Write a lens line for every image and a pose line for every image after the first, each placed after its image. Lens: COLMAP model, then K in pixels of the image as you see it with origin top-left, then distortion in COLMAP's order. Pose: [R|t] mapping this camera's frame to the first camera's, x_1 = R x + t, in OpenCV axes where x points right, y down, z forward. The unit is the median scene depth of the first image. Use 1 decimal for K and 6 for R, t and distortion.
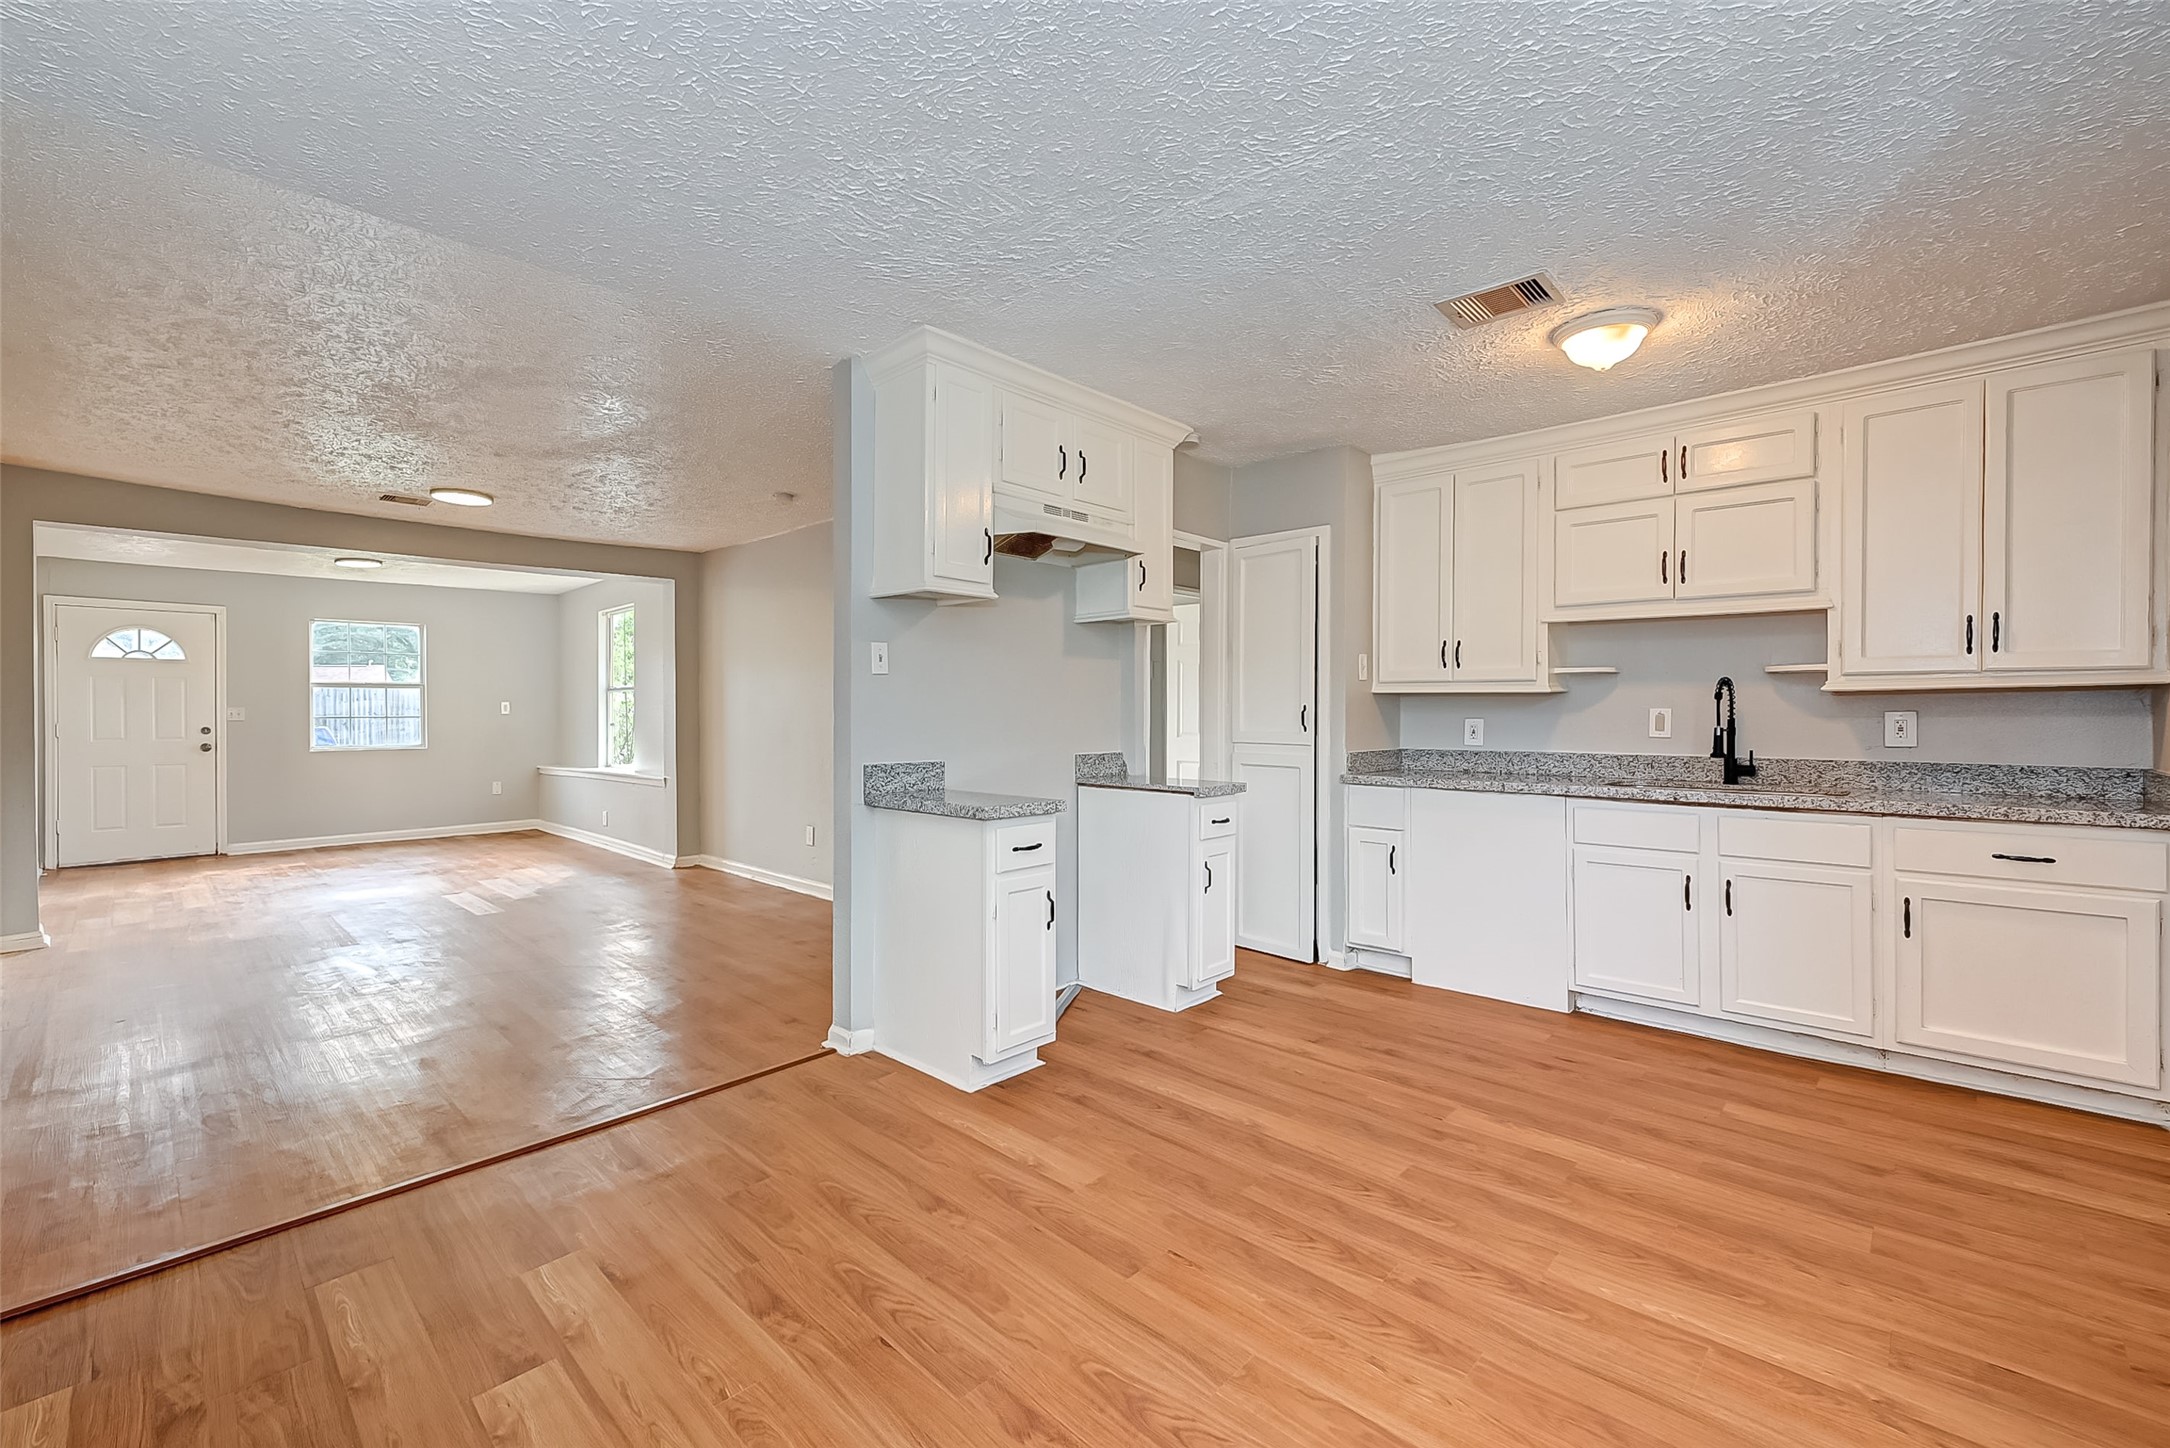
lens RADIAL K [[887.2, 0, 1087.9], [0, 887.2, 718.4], [0, 0, 1]] dist [-0.002282, 0.000161]
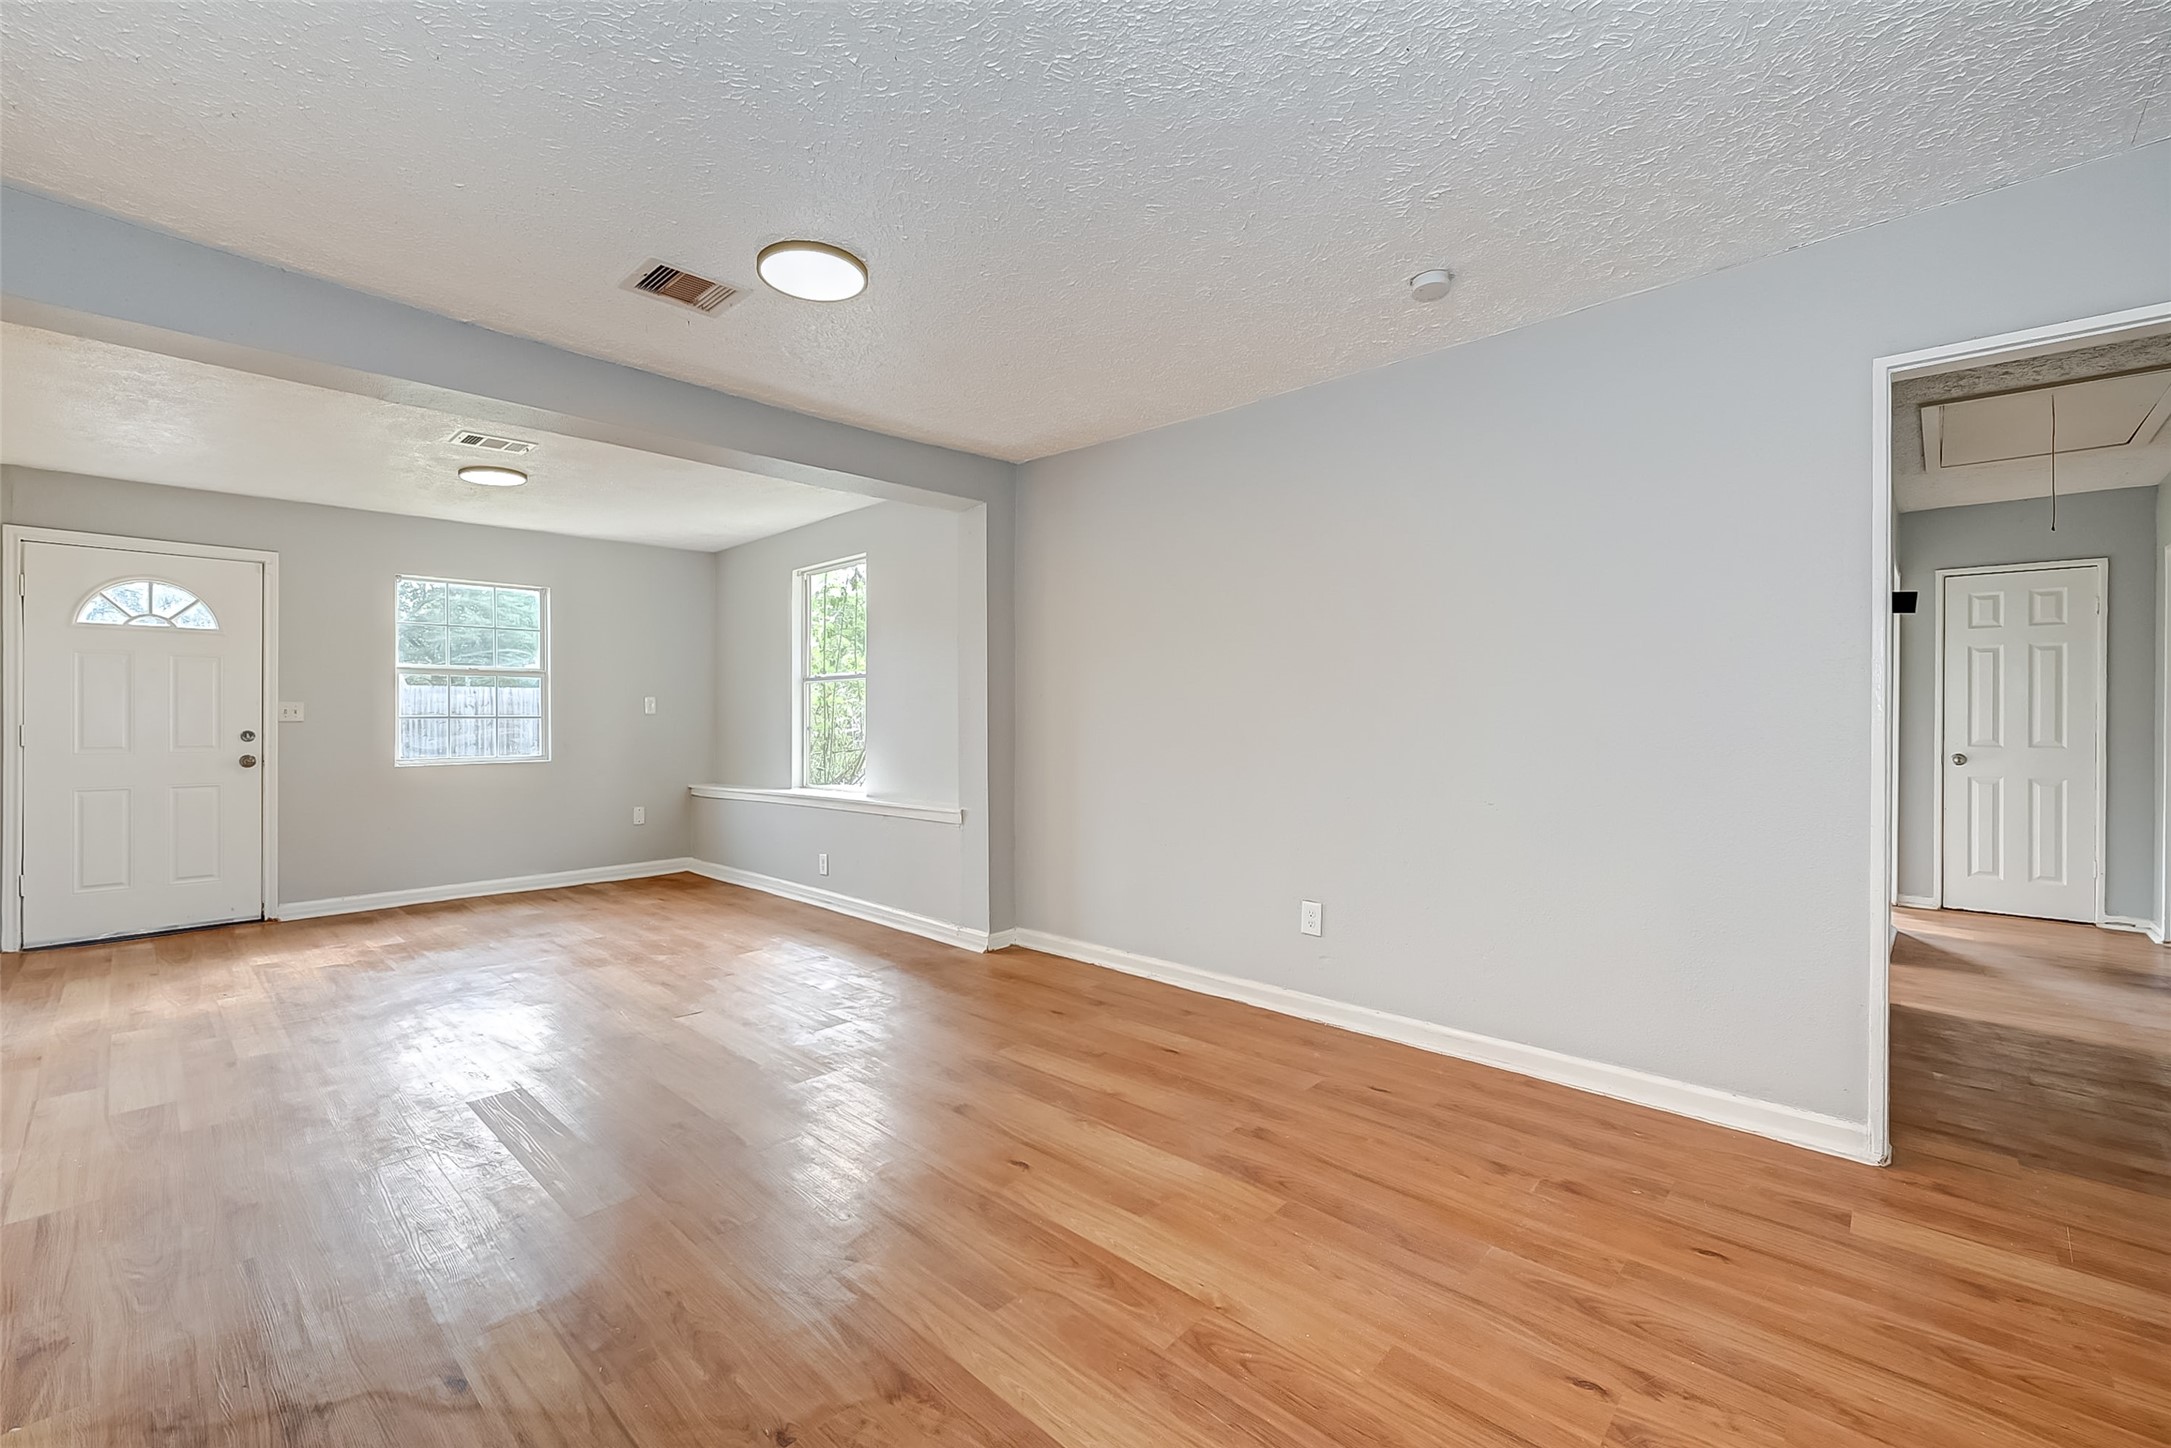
lens RADIAL K [[887.6, 0, 1088.4], [0, 887.6, 718.4], [0, 0, 1]] dist [-0.002282, 0.000161]
pose [[0.999993, 0.001663, 0.003259, -0.358875], [-0.001646, 0.999986, -0.005111, 0.002775], [-0.003268, 0.005105, 0.999982, 0.323964]]
